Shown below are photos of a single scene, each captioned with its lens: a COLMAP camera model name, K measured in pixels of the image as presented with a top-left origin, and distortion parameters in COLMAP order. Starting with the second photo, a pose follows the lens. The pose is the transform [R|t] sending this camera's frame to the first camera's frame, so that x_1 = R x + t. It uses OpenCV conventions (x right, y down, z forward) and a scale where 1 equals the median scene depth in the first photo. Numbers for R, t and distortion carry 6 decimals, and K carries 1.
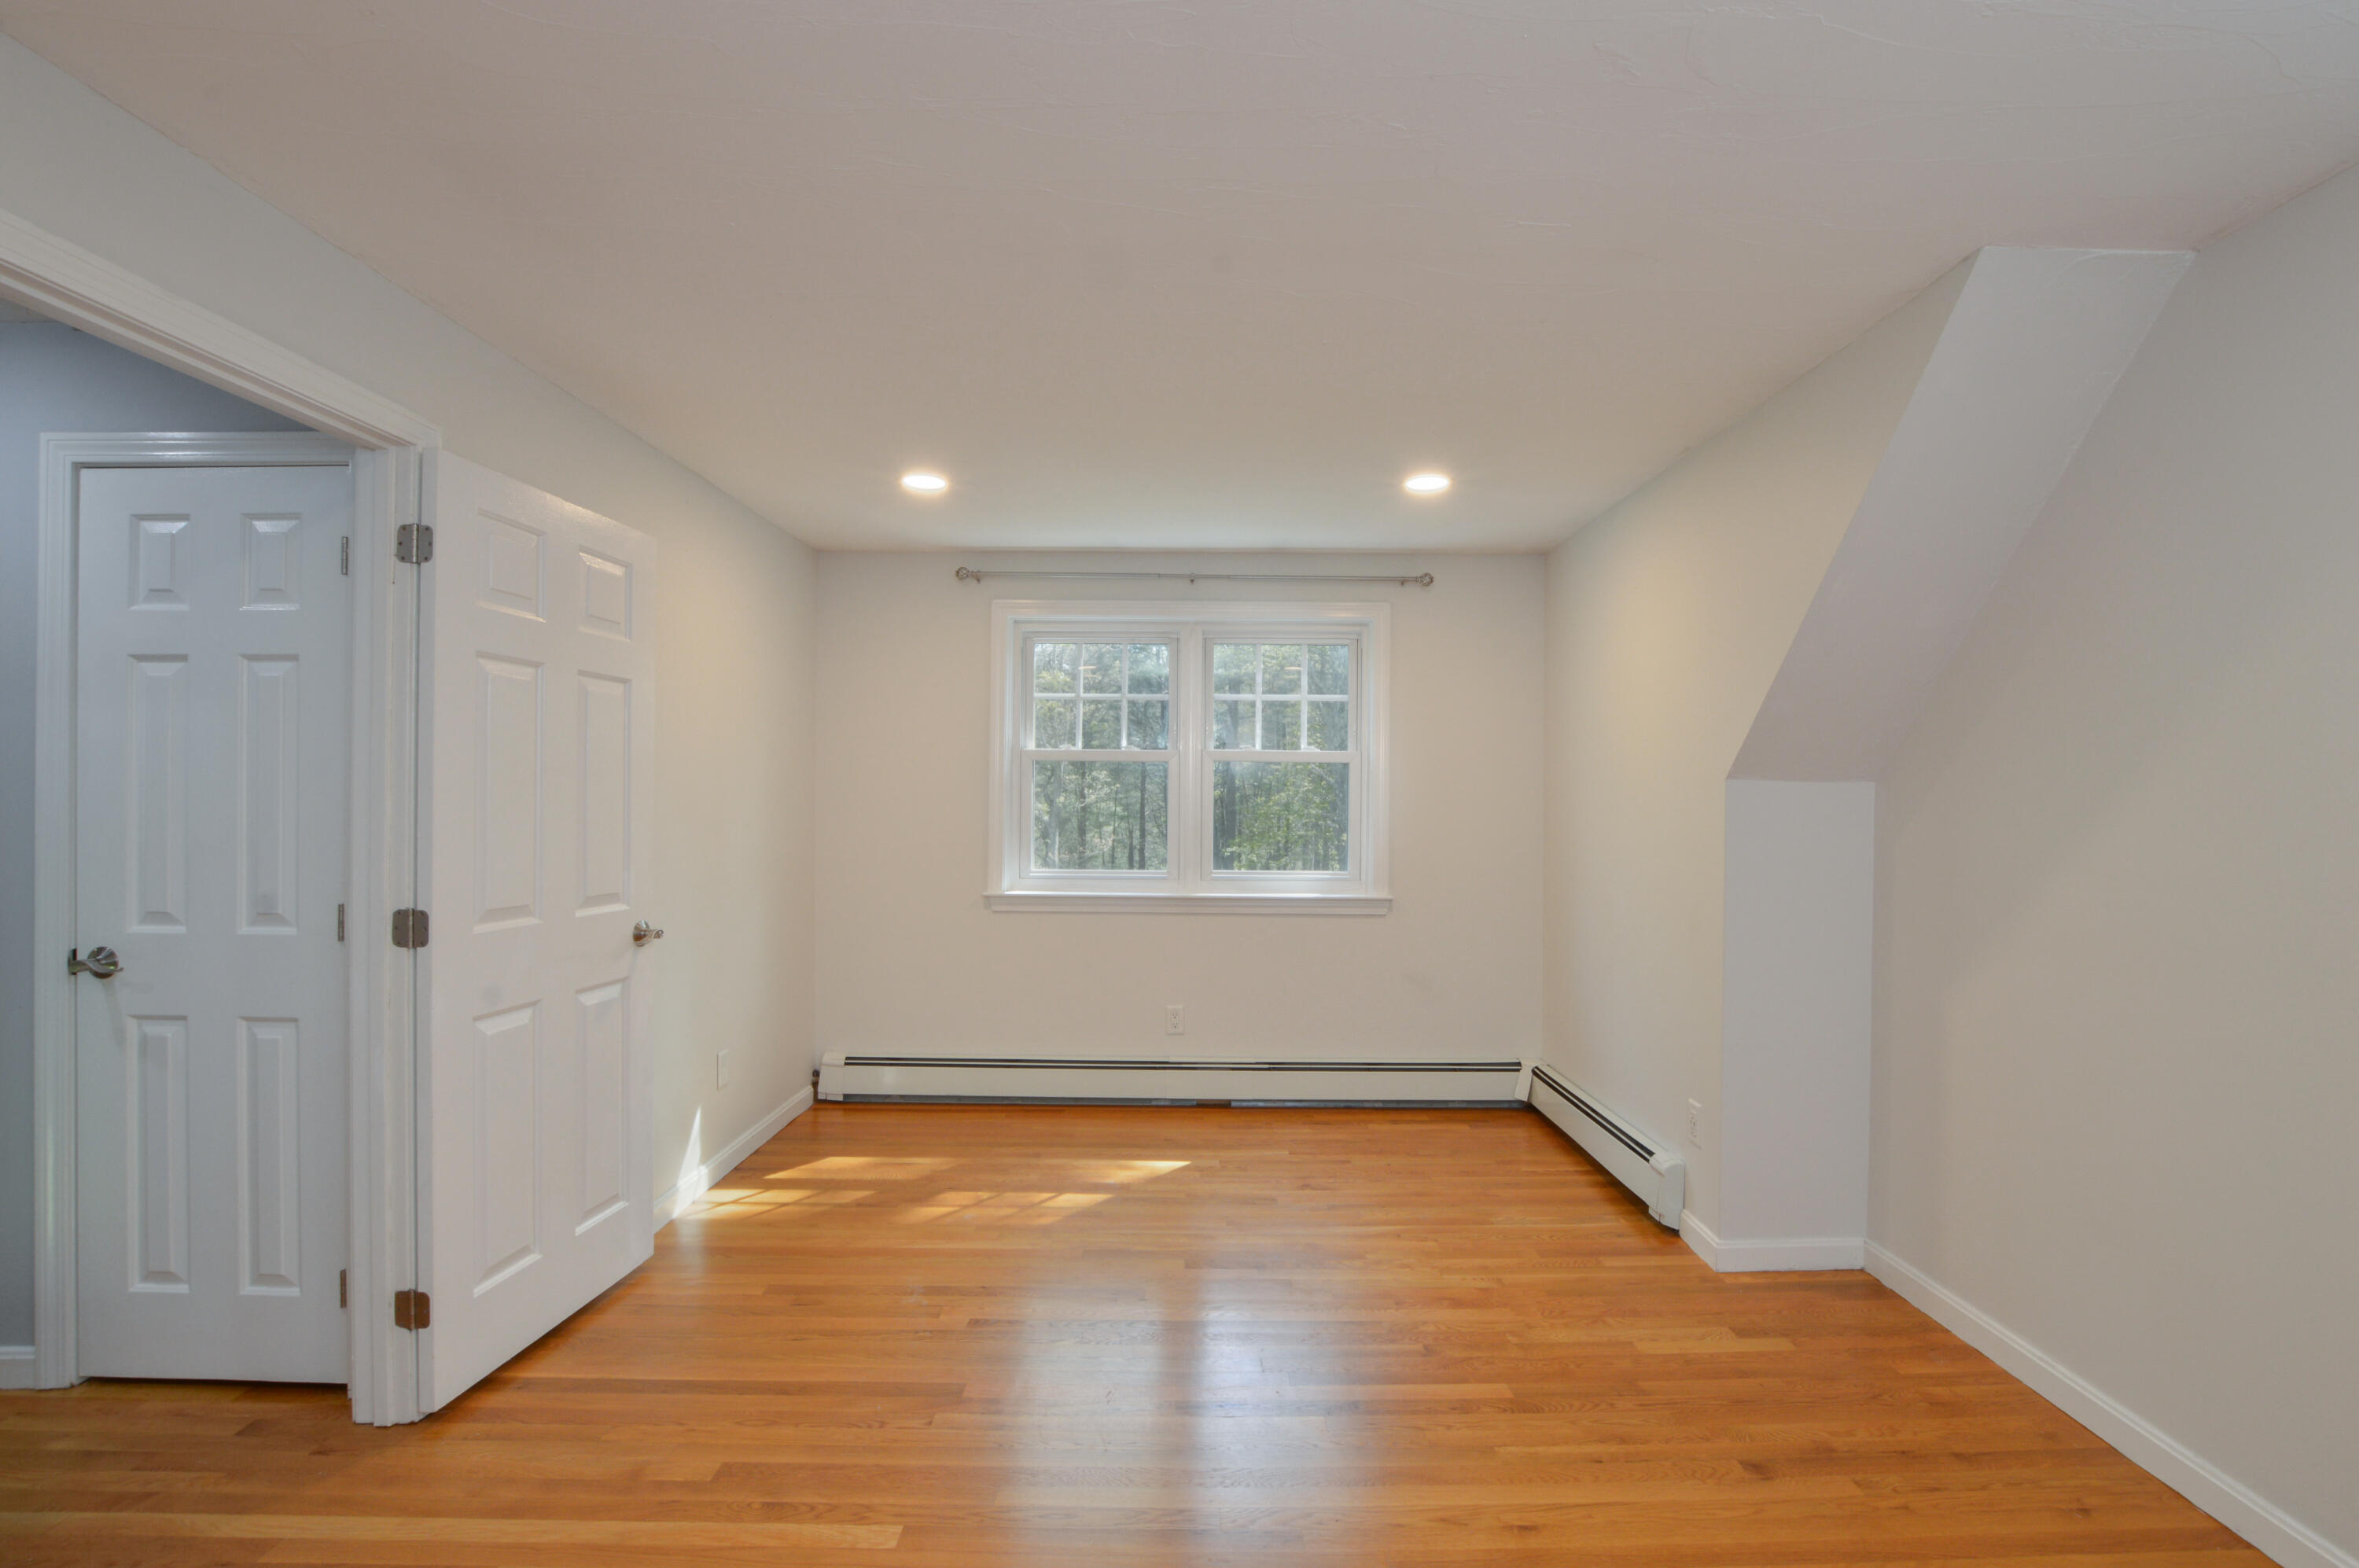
lens RADIAL K [[1056.5, 0, 1195.1], [0, 1056.5, 780.0], [0, 0, 1]] dist [-0.031294, 0.005843]
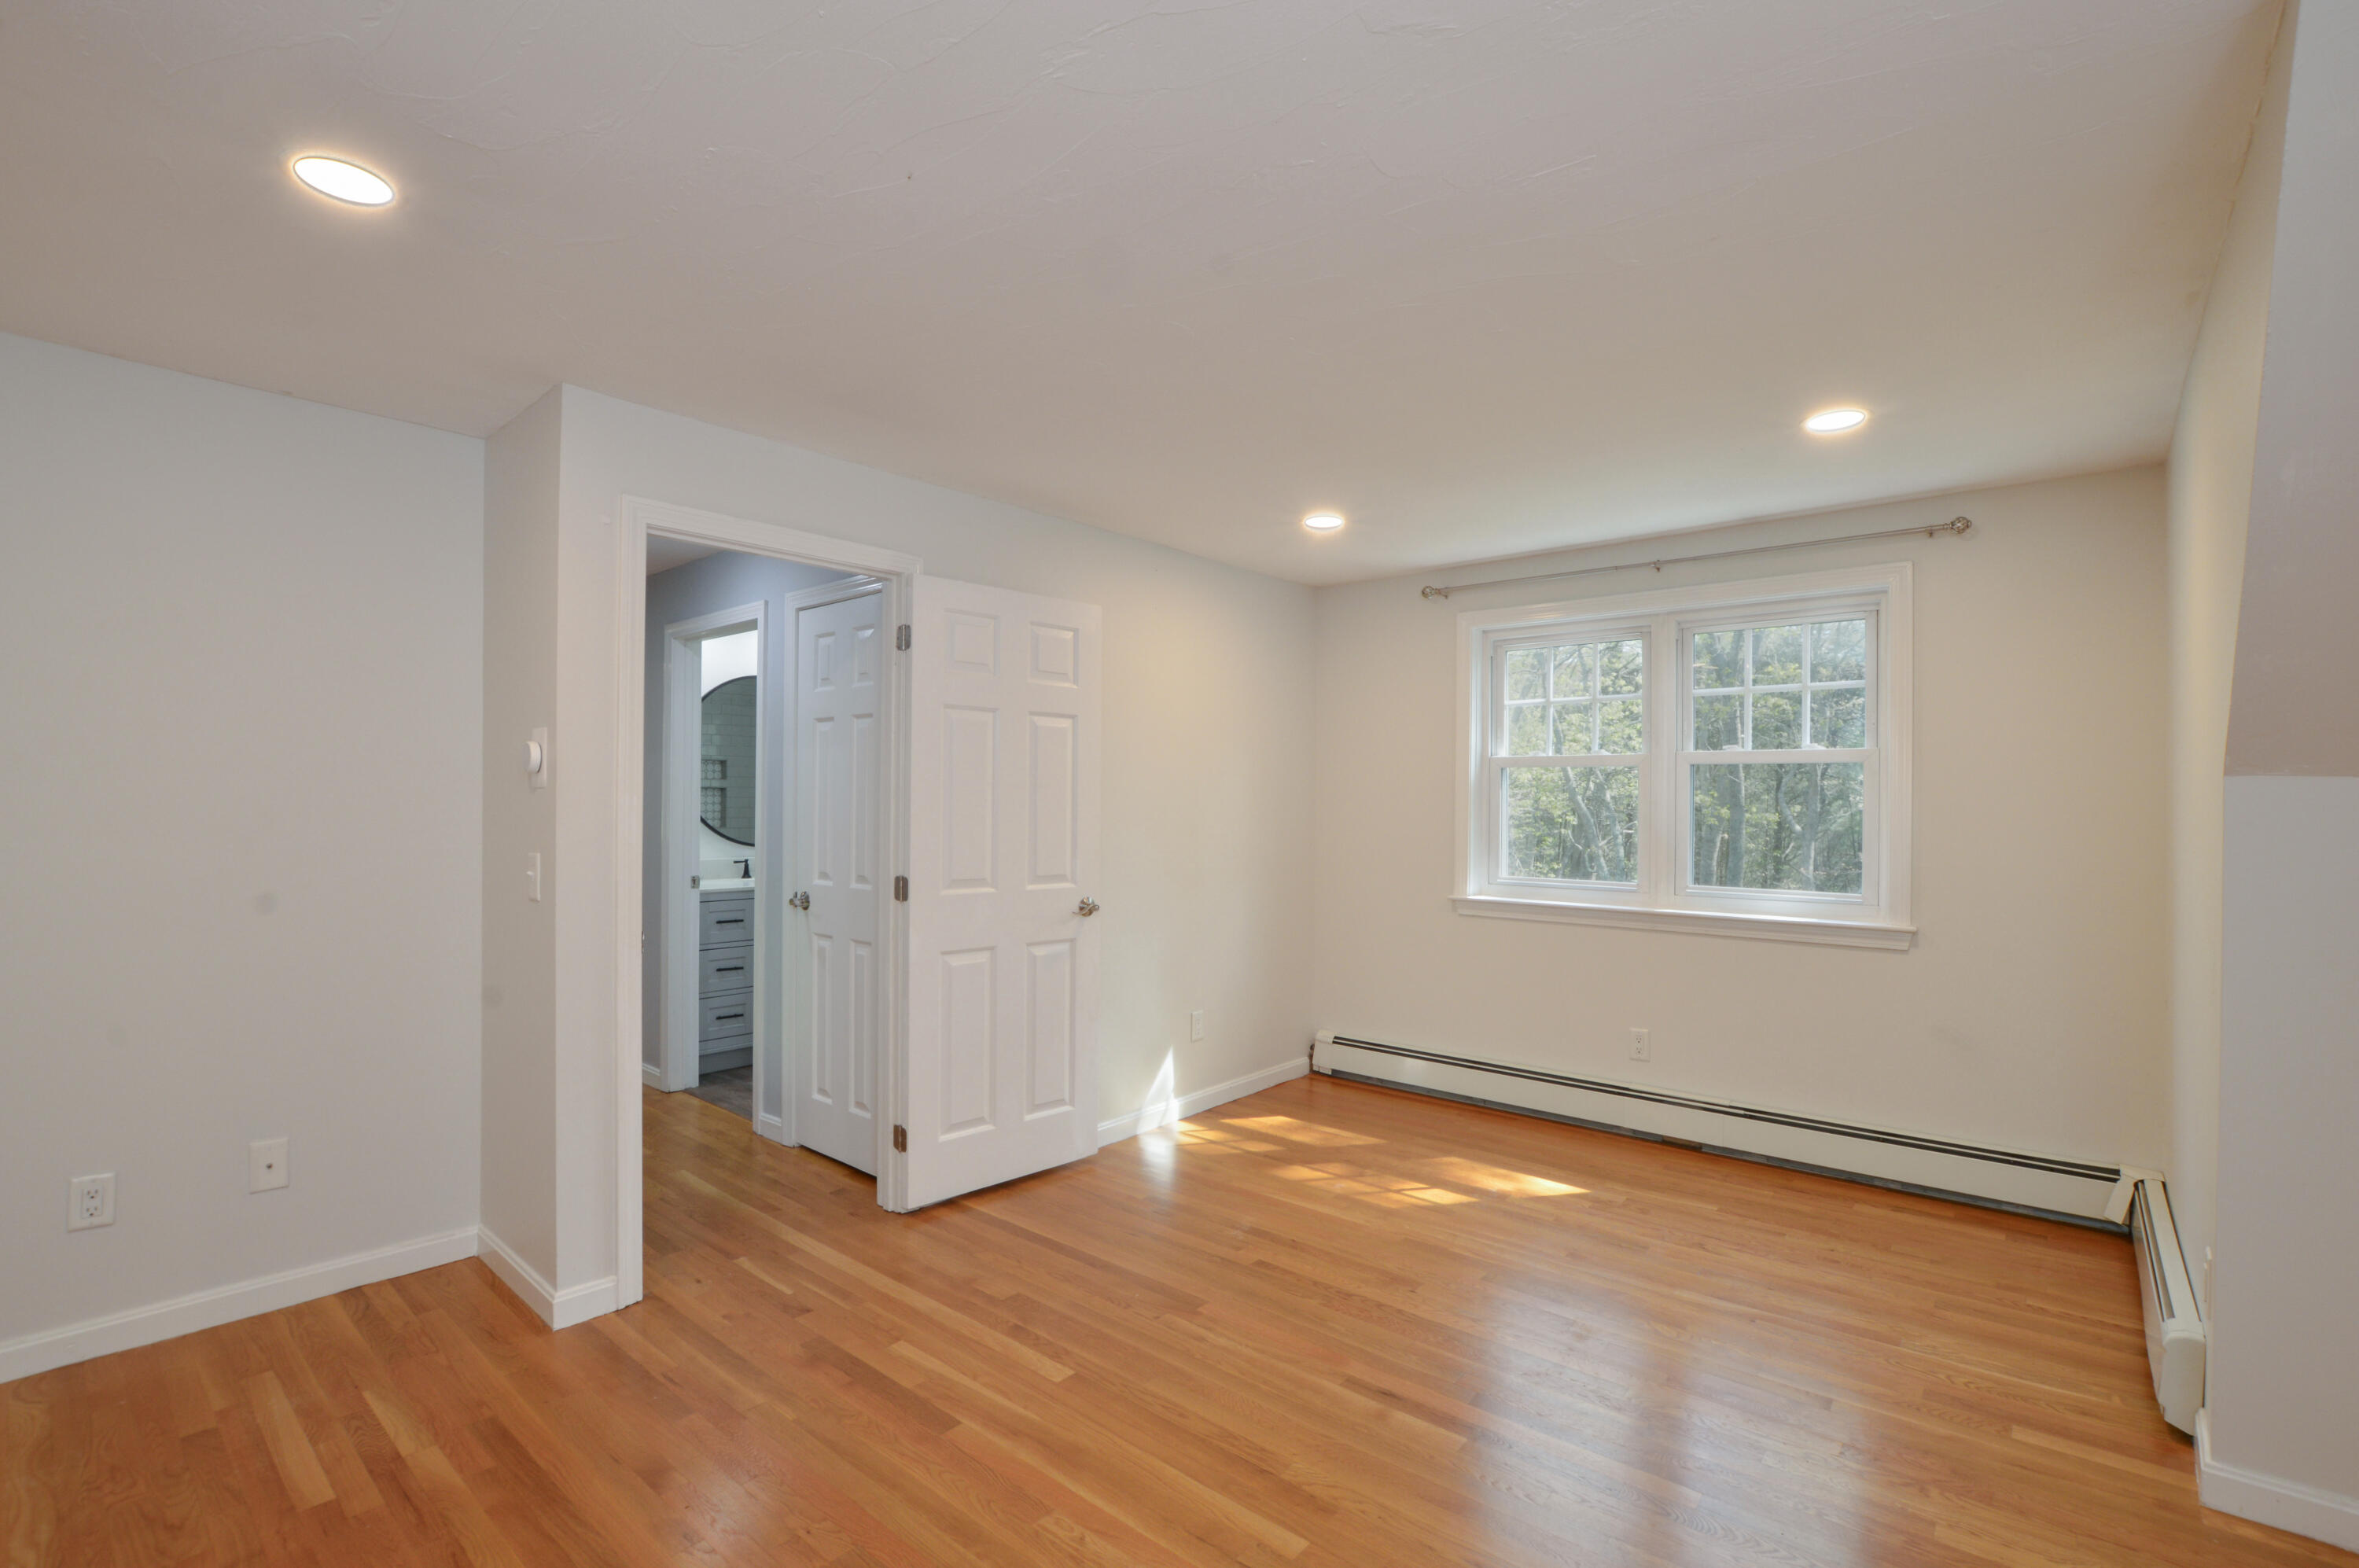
lens RADIAL K [[1056.5, 0, 1193.7], [0, 1056.5, 778.5], [0, 0, 1]] dist [-0.031294, 0.005843]
pose [[0.762389, -0.015420, -0.646935, 0.381503], [0.009713, 0.999876, -0.012385, 0.002154], [0.647046, 0.003158, 0.762444, 0.061753]]
